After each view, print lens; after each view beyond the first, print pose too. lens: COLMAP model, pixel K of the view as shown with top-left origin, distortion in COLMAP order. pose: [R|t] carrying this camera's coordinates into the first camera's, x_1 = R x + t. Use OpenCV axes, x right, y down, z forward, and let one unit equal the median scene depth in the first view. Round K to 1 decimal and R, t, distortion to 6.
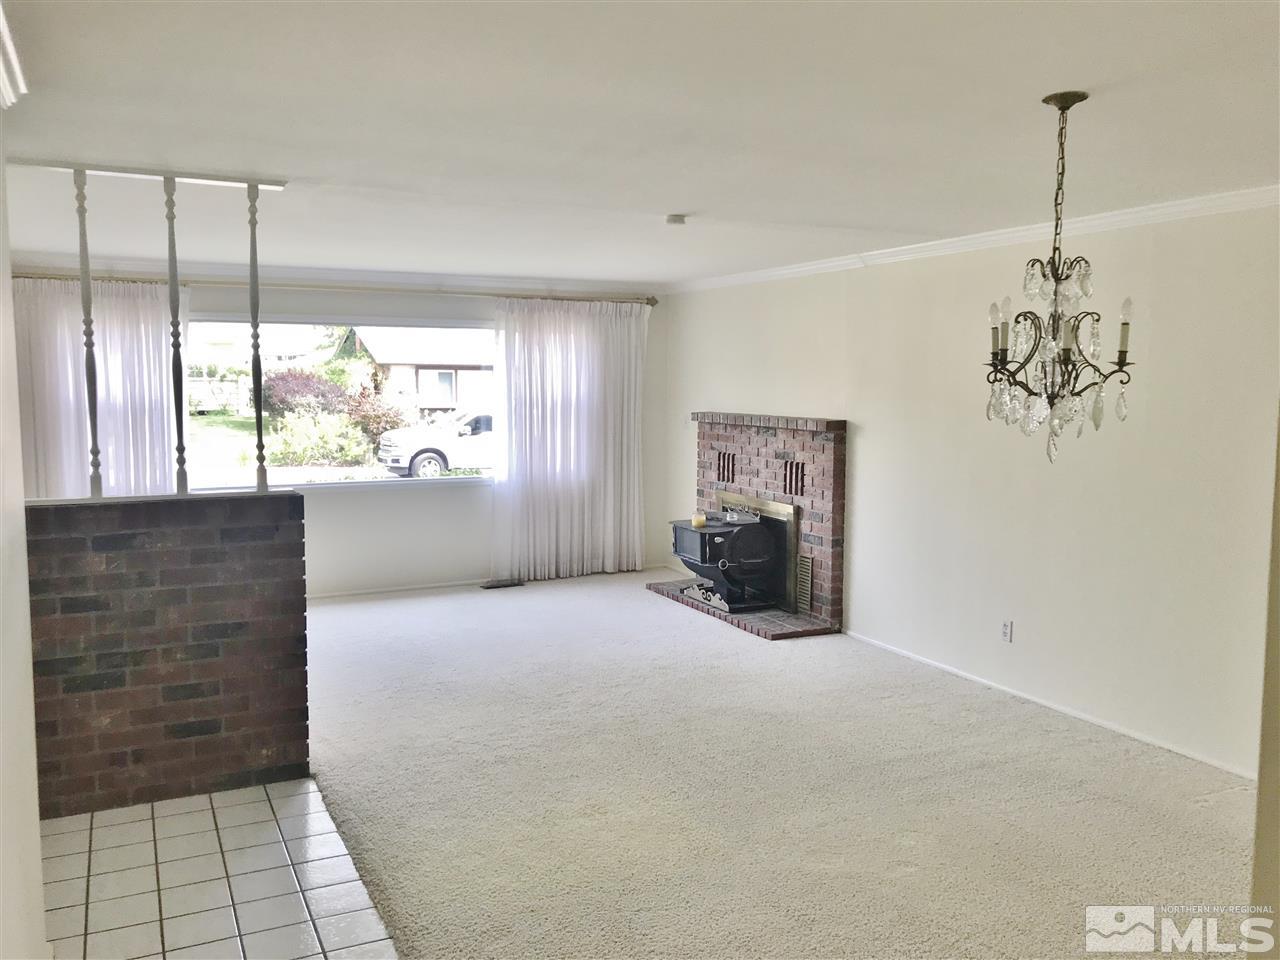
lens RADIAL K [[1053.6, 0, 641.7], [0, 1053.6, 480.3], [0, 0, 1]] dist [-0.003277, -0.005901]
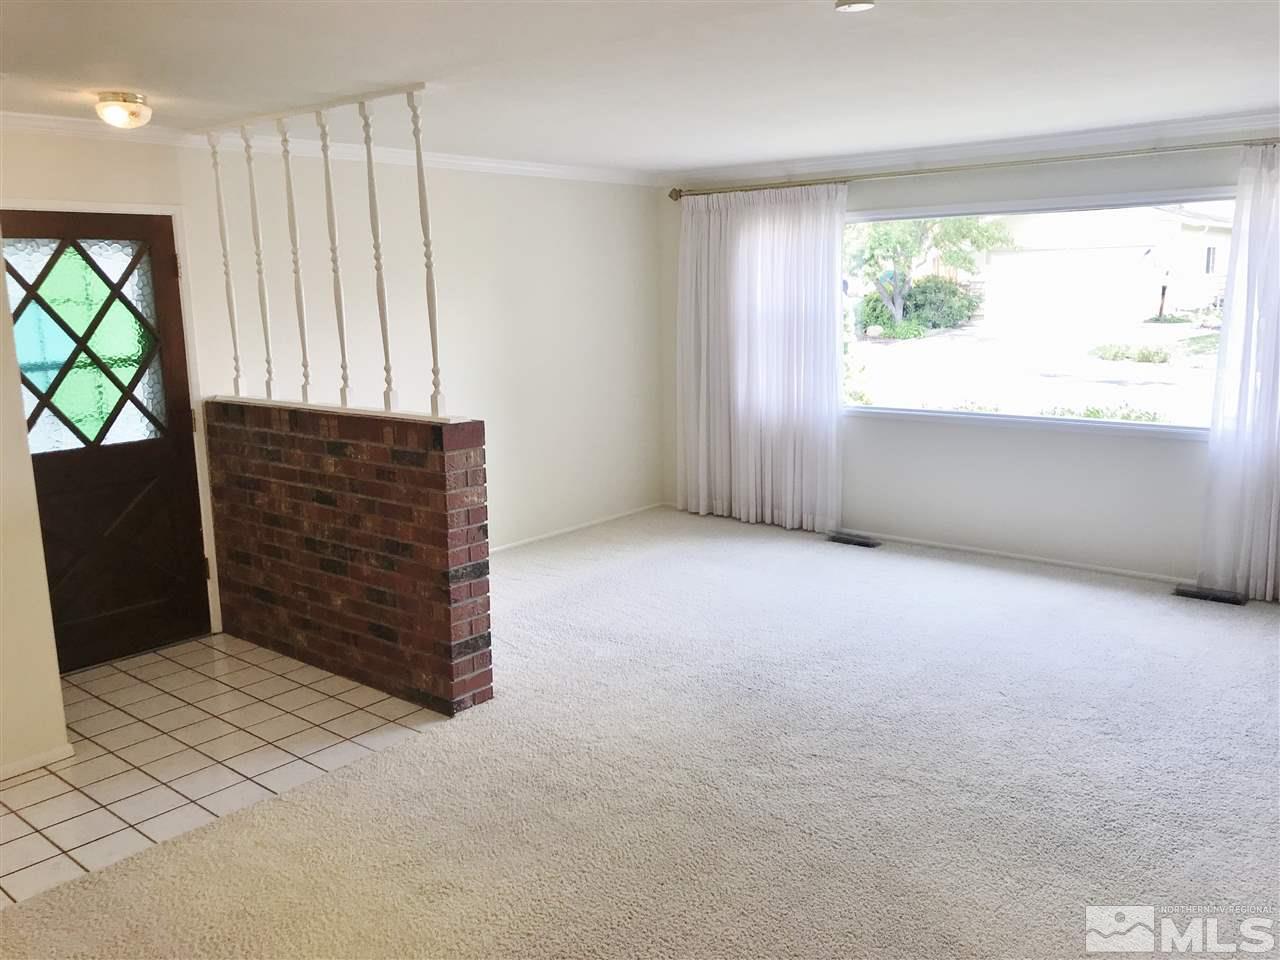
lens RADIAL K [[1053.6, 0, 640.3], [0, 1053.6, 481.9], [0, 0, 1]] dist [-0.003277, -0.005901]
pose [[0.391336, 0.156396, -0.906861, 0.624464], [-0.064283, 0.987691, 0.142596, -0.083580], [0.918000, 0.002493, 0.396572, 0.822613]]
